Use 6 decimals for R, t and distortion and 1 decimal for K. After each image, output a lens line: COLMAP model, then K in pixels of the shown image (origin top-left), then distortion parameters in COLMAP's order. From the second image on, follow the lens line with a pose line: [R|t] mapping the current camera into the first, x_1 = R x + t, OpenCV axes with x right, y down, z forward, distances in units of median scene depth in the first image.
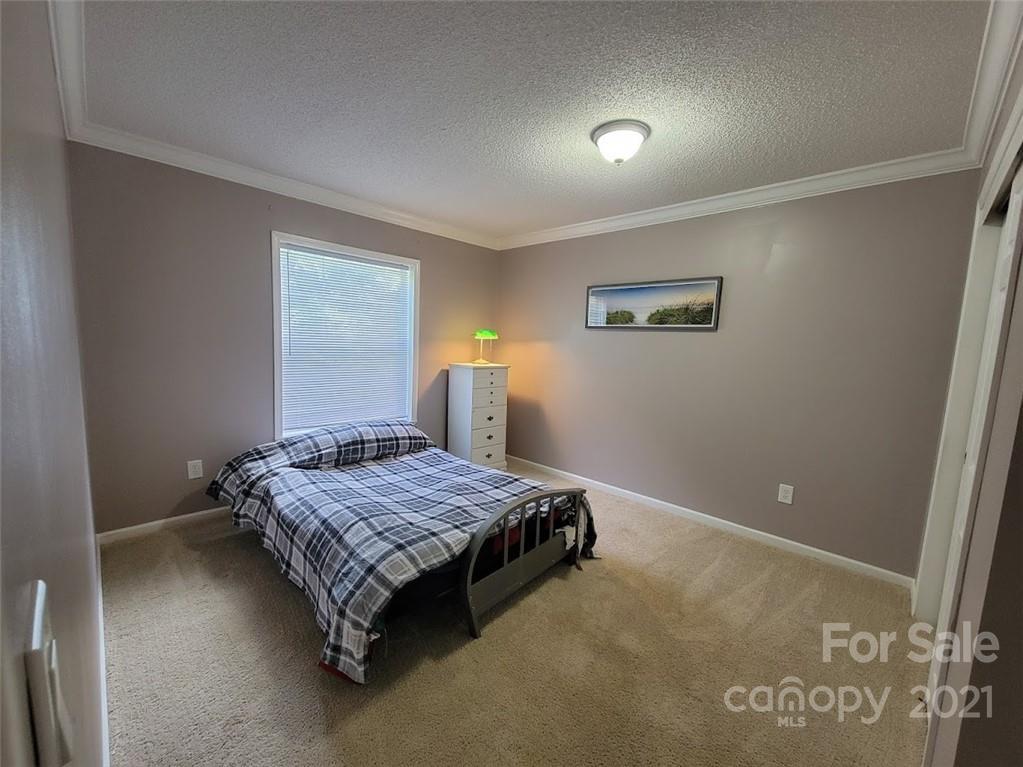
lens RADIAL K [[418.5, 0, 506.9], [0, 418.5, 387.3], [0, 0, 1]] dist [0.002296, 0.000007]
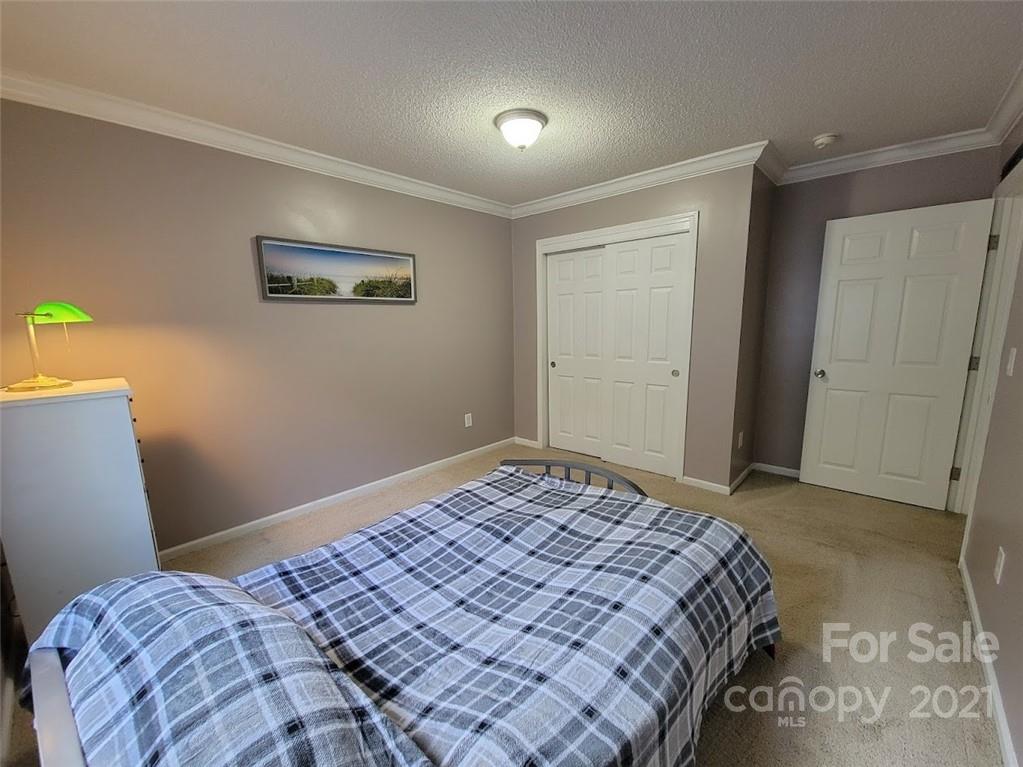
lens RADIAL K [[418.5, 0, 508.5], [0, 418.5, 388.6], [0, 0, 1]] dist [0.002296, 0.000007]
pose [[-0.036604, -0.203612, 0.978367, -0.641931], [0.123960, 0.970537, 0.206621, -0.114714], [-0.991612, 0.128841, -0.010286, 0.788278]]
